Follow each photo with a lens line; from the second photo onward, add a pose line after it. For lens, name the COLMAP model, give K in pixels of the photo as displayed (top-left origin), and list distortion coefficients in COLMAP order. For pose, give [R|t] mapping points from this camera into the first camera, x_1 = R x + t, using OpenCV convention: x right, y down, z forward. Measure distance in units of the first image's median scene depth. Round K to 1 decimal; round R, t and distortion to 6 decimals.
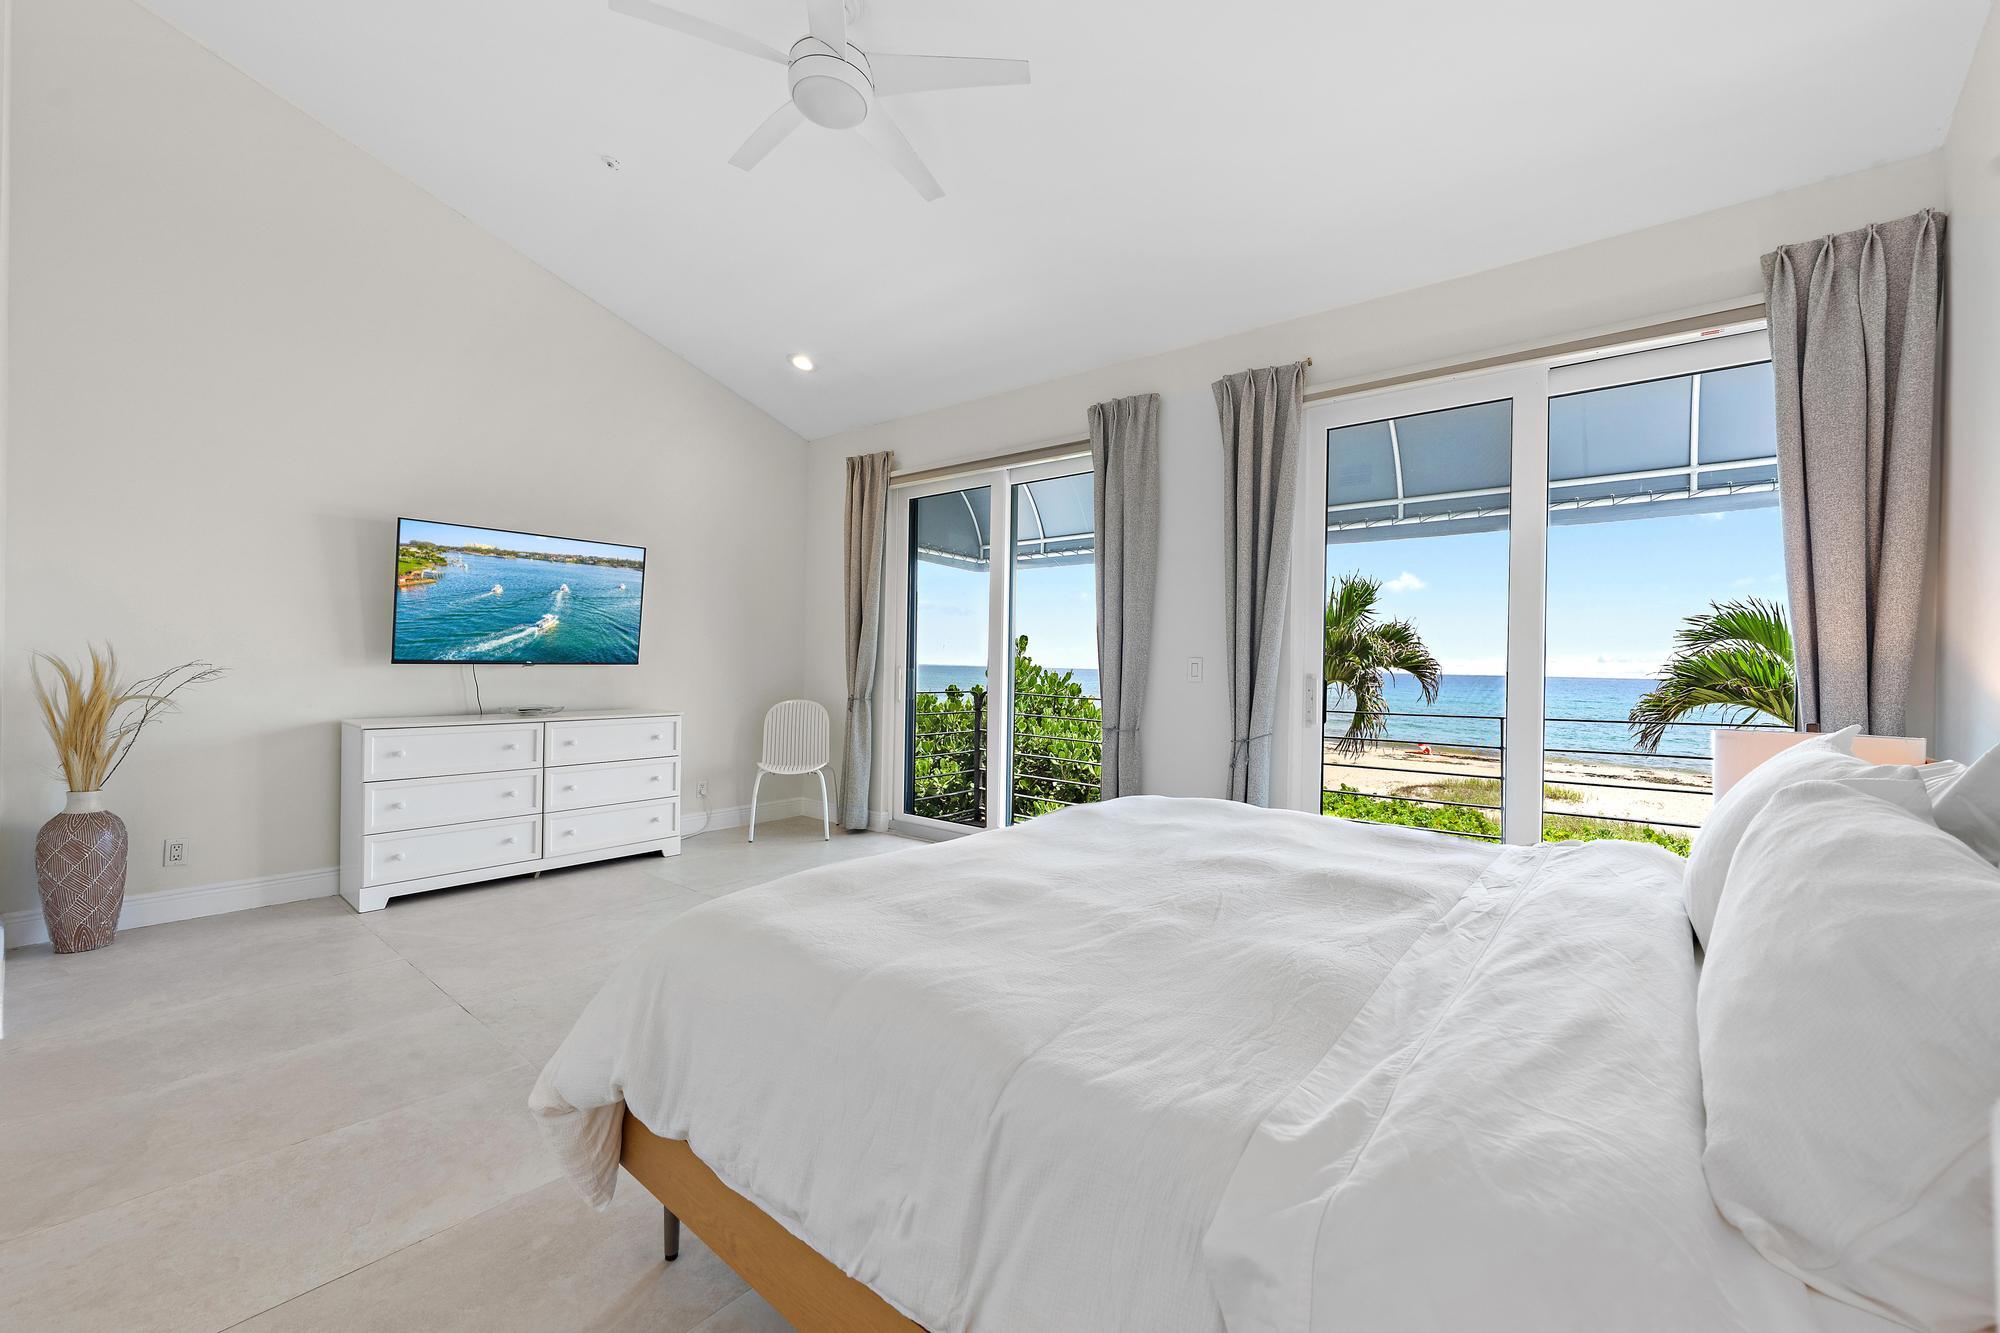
lens RADIAL K [[796.4, 0, 1000.0], [0, 796.4, 666.5], [0, 0, 1]] dist [-0.001704, -0.000223]
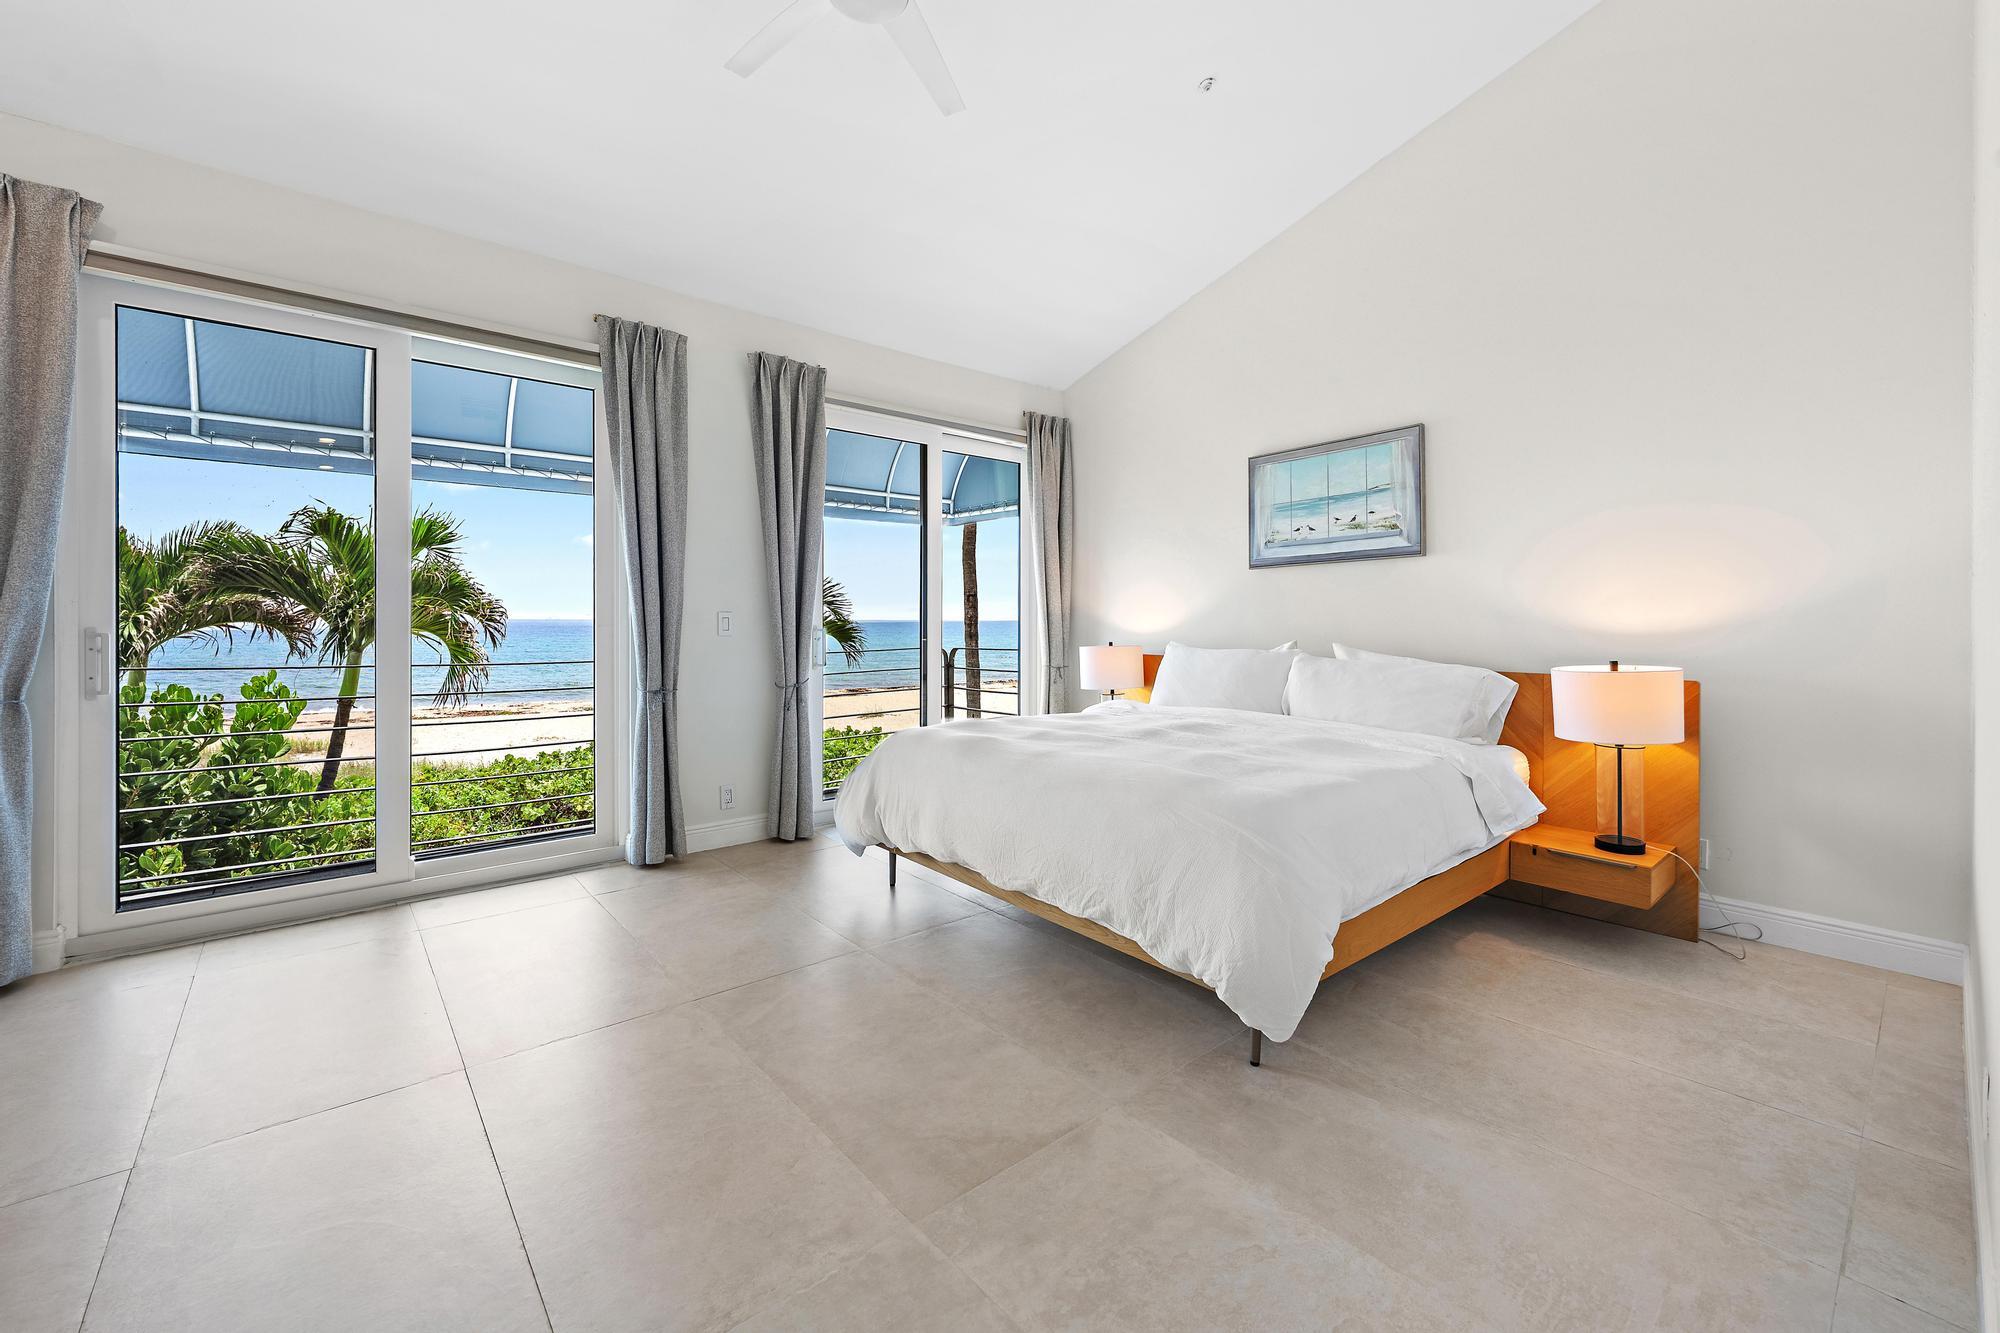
lens RADIAL K [[797.3, 0, 941.7], [0, 797.3, 613.2], [0, 0, 1]] dist [0.000057, 0.000019]
pose [[0.215218, -0.007920, 0.976534, -0.368731], [0.013137, 0.999900, 0.005214, 0.001178], [-0.976478, 0.011706, 0.215300, 0.246875]]
